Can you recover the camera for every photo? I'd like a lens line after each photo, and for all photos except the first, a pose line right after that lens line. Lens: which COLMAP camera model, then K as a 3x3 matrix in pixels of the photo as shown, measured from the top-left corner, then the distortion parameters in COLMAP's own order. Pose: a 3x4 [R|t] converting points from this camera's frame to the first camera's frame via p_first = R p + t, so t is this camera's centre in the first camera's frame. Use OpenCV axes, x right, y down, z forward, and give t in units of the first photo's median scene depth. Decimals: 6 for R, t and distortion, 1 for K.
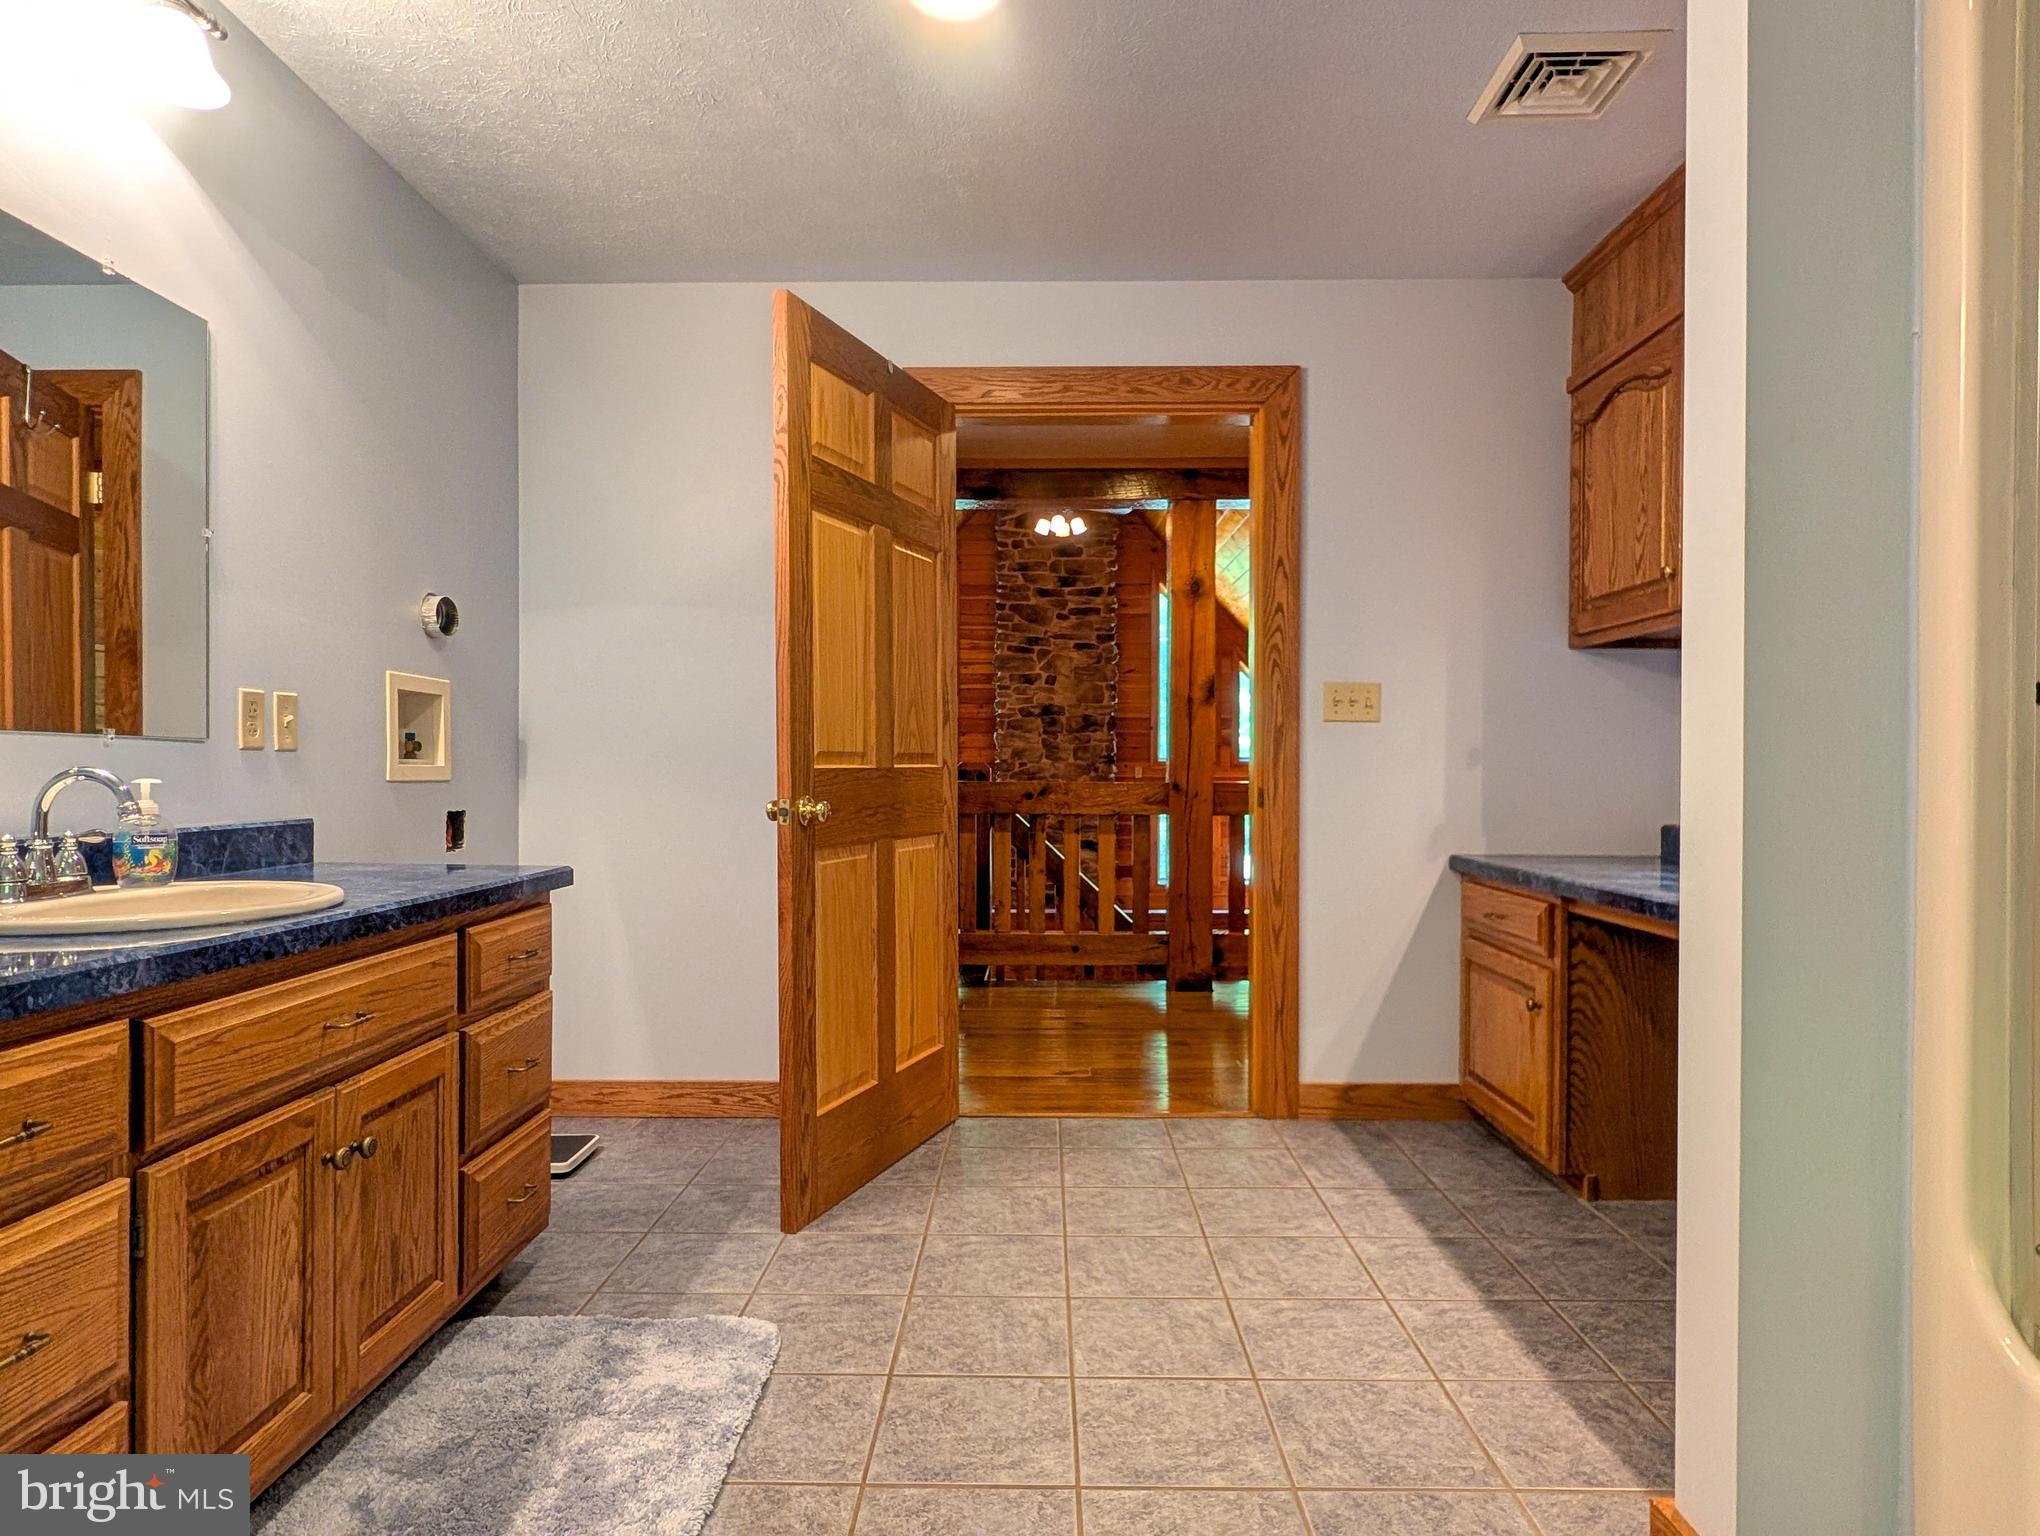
lens RADIAL K [[1183.9, 0, 1020.4], [0, 1183.9, 780.3], [0, 0, 1]] dist [-0.004436, 0.000398]
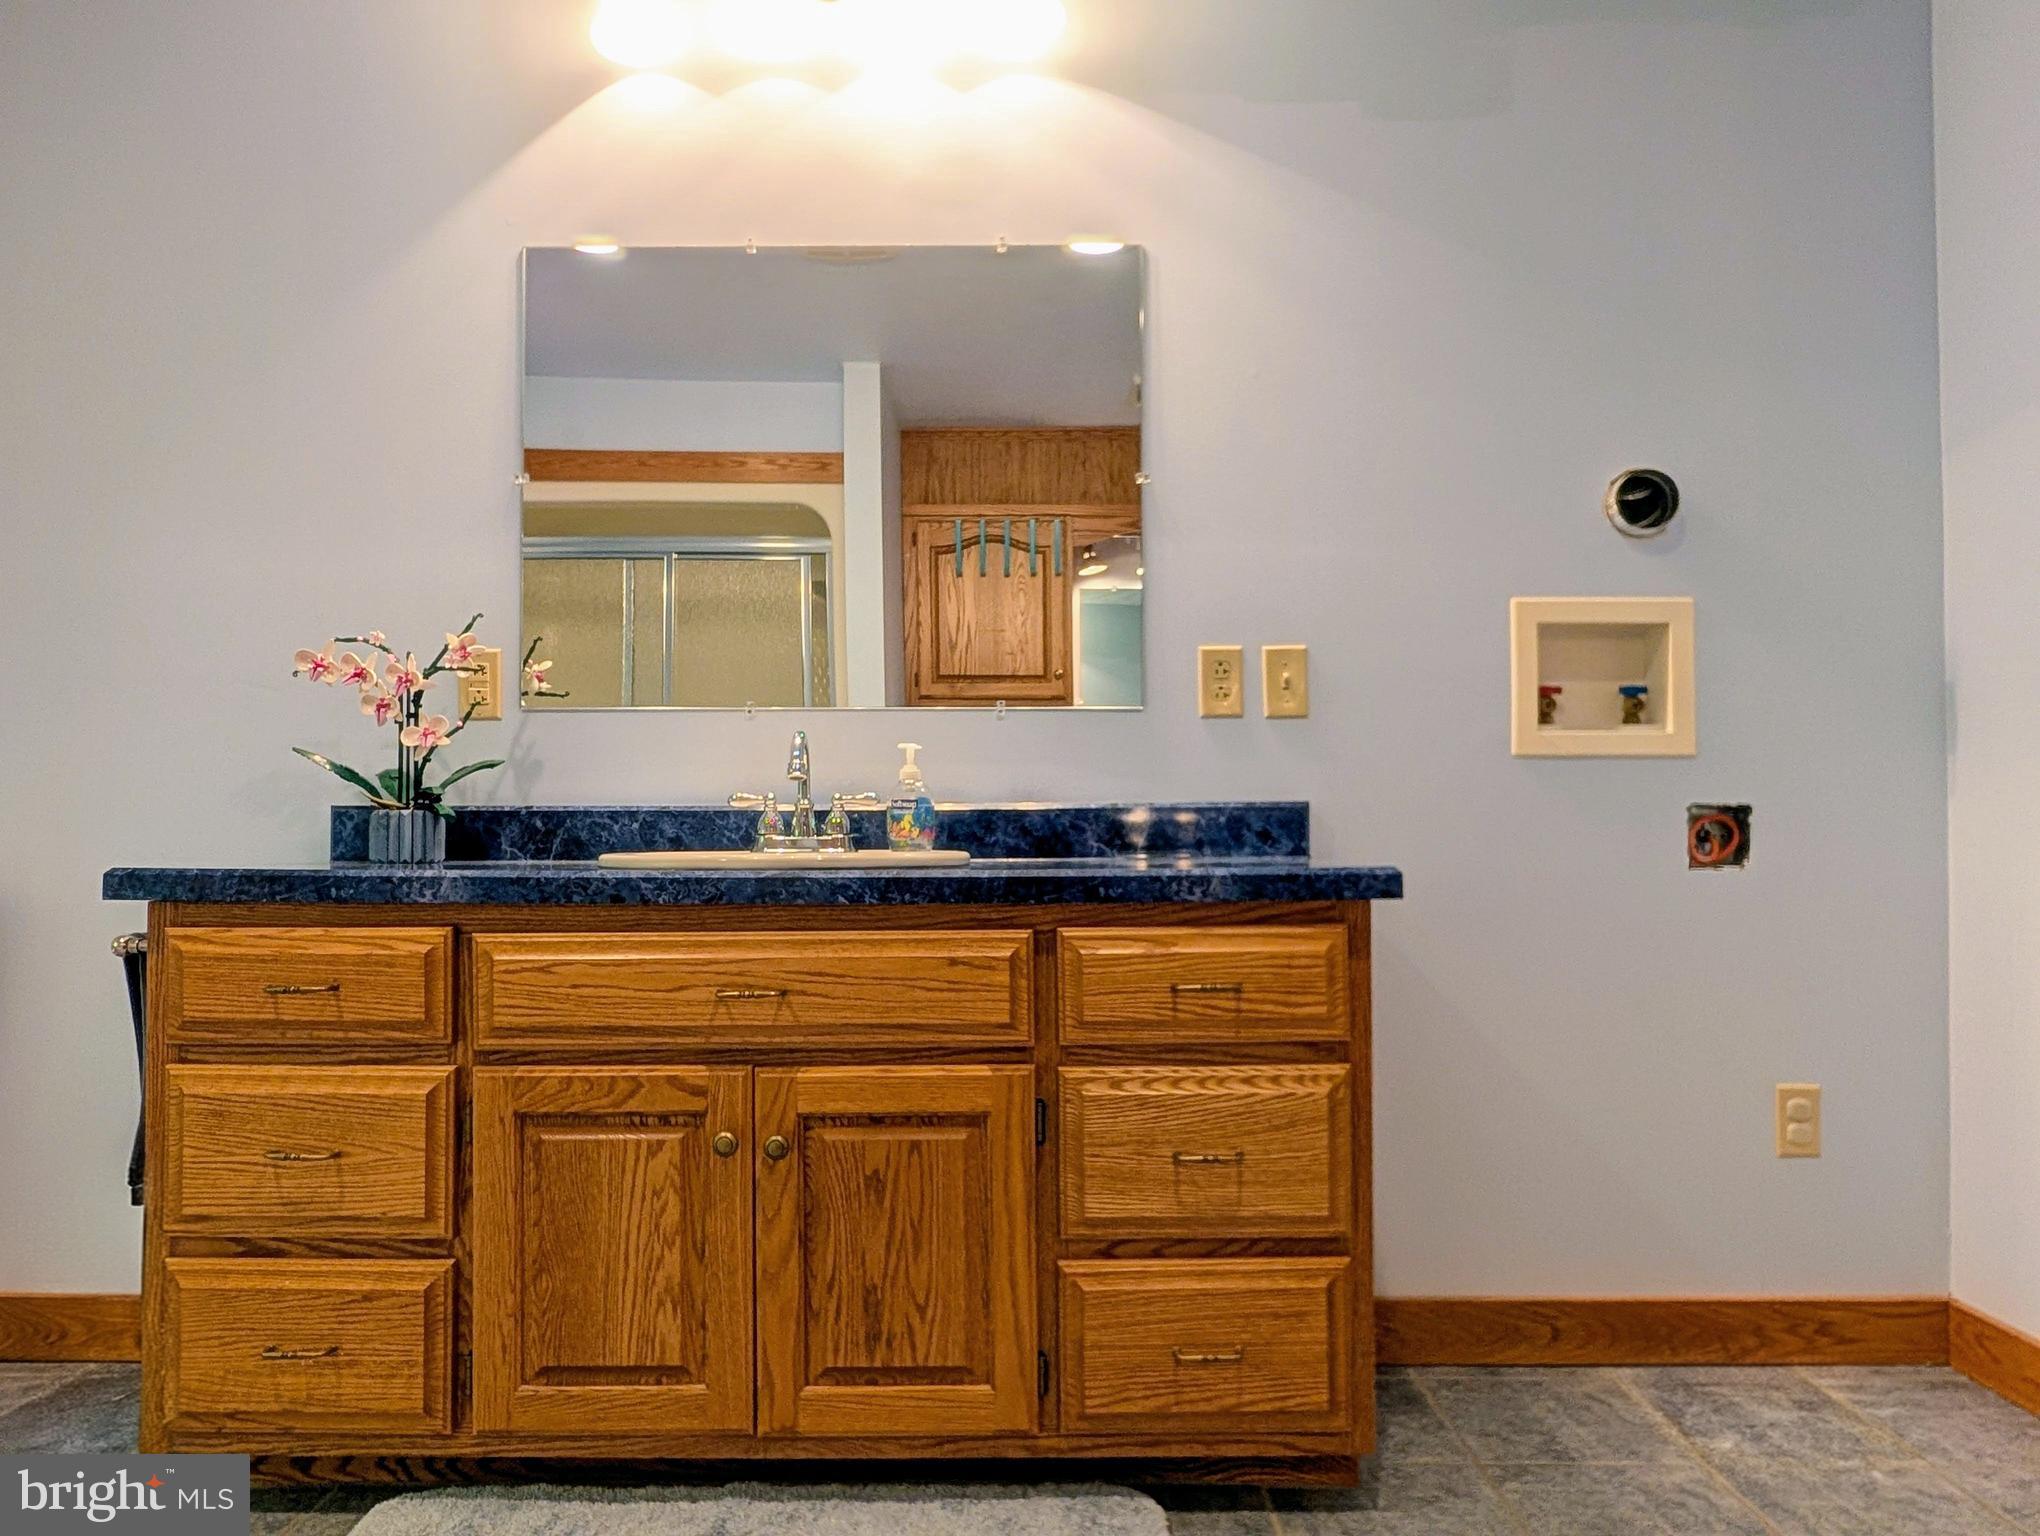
lens RADIAL K [[1405.6, 0, 1022.6], [0, 1405.6, 789.4], [0, 0, 1]] dist [-0.007397, 0.003279]
pose [[0.017735, -0.036510, -0.999176, 0.452934], [-0.003231, 0.999326, -0.036573, 0.081118], [0.999838, 0.003877, 0.017605, 1.088286]]
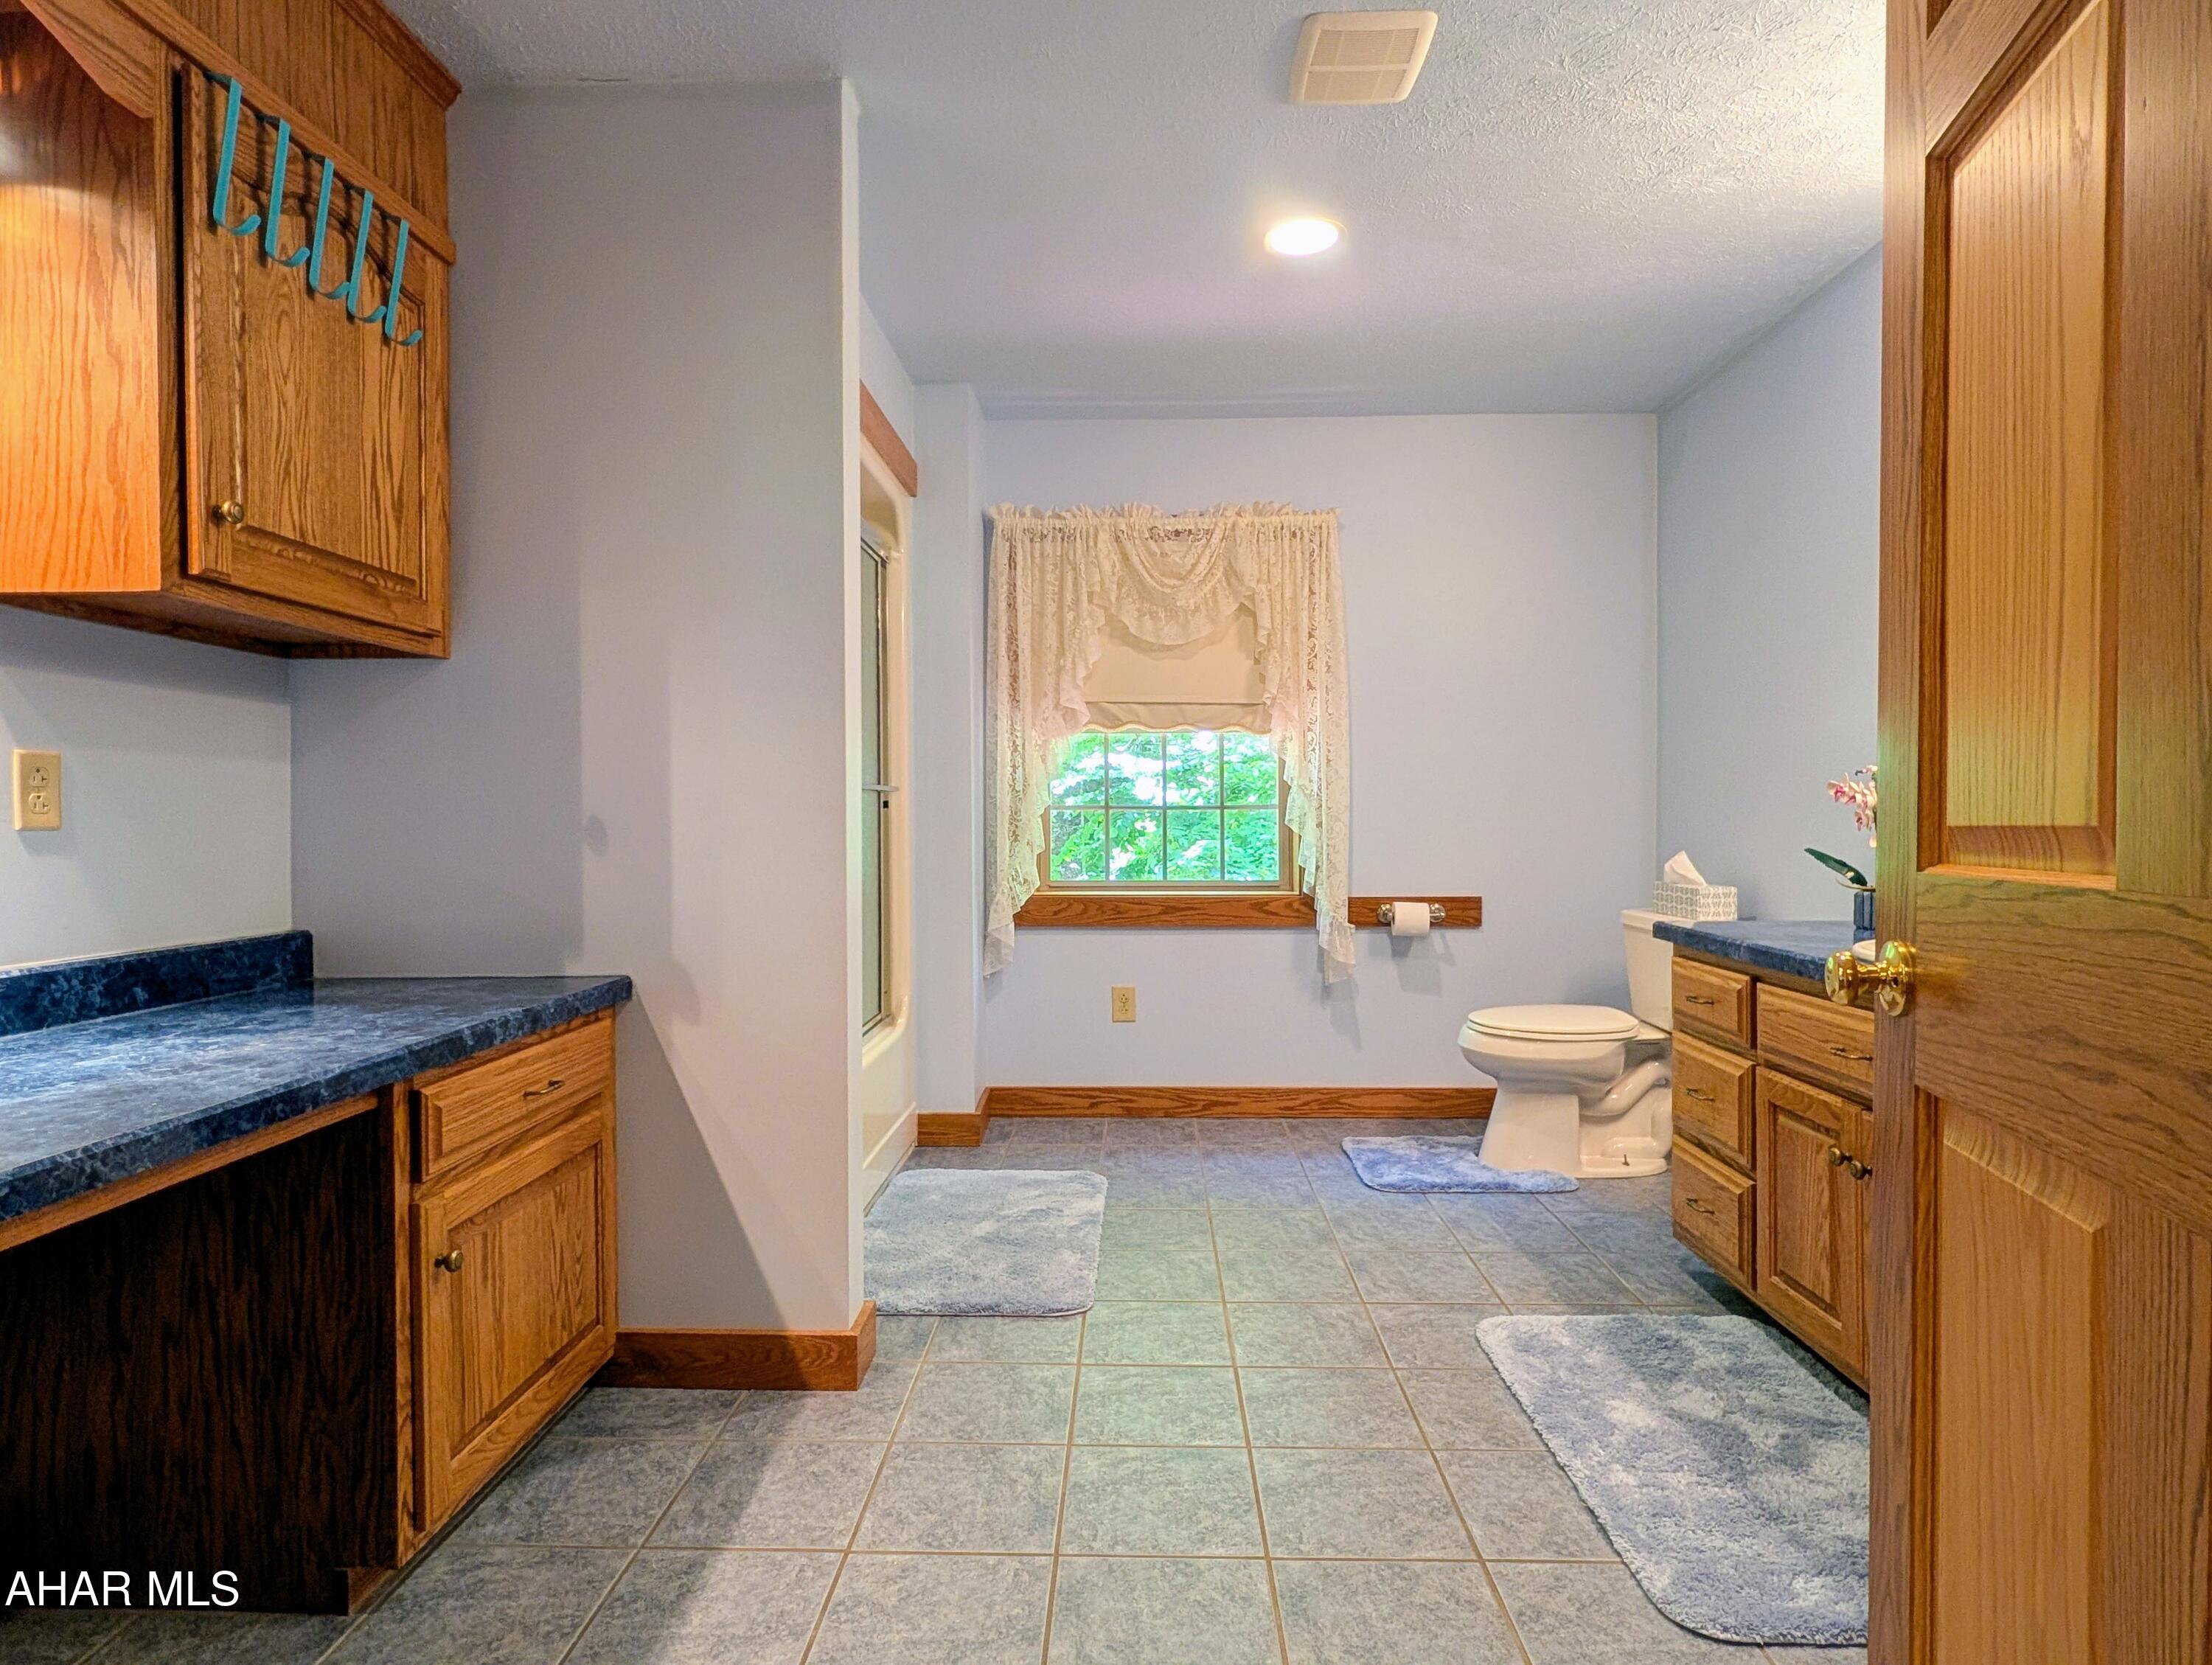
lens RADIAL K [[1283.8, 0, 1108.4], [0, 1283.8, 821.0], [0, 0, 1]] dist [-0.004436, 0.000398]
pose [[-0.999964, -0.003711, 0.007601, 0.171624], [-0.003573, 0.999830, 0.018093, -0.053173], [-0.007666, 0.018065, -0.999807, 2.134219]]
